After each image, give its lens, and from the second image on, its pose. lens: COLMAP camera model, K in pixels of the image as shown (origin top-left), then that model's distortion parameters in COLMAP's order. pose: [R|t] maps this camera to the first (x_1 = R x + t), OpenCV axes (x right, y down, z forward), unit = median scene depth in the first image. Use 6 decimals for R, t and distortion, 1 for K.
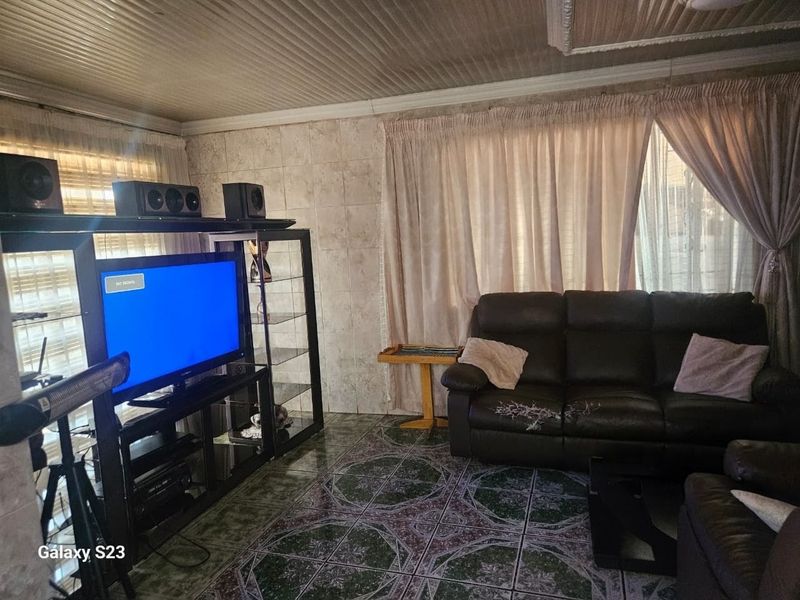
lens RADIAL K [[533.8, 0, 397.1], [0, 533.8, 310.8], [0, 0, 1]] dist [0.052128, -0.055857]
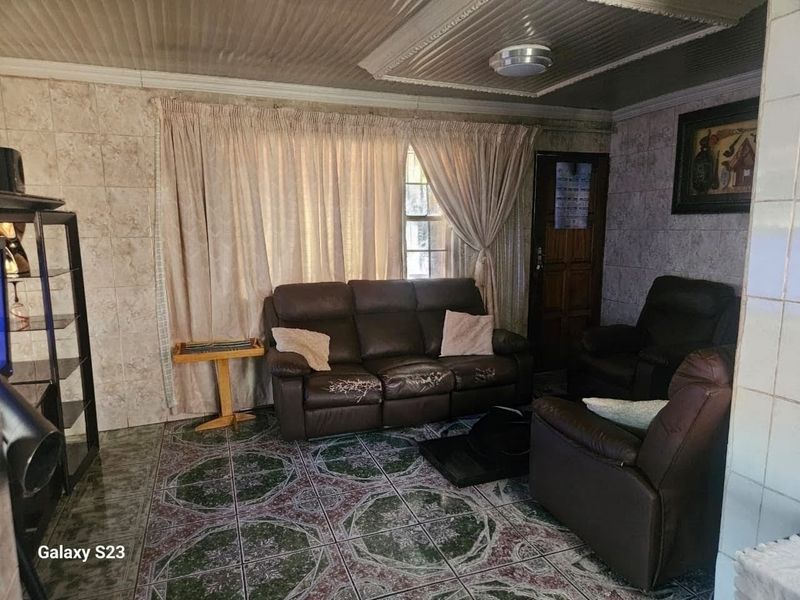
lens RADIAL K [[533.8, 0, 397.1], [0, 533.8, 310.8], [0, 0, 1]] dist [0.052128, -0.055857]
pose [[0.778528, -0.055449, 0.625155, -0.322297], [0.051770, 0.998369, 0.024081, 0.004841], [-0.625471, 0.013616, 0.780129, 0.047370]]
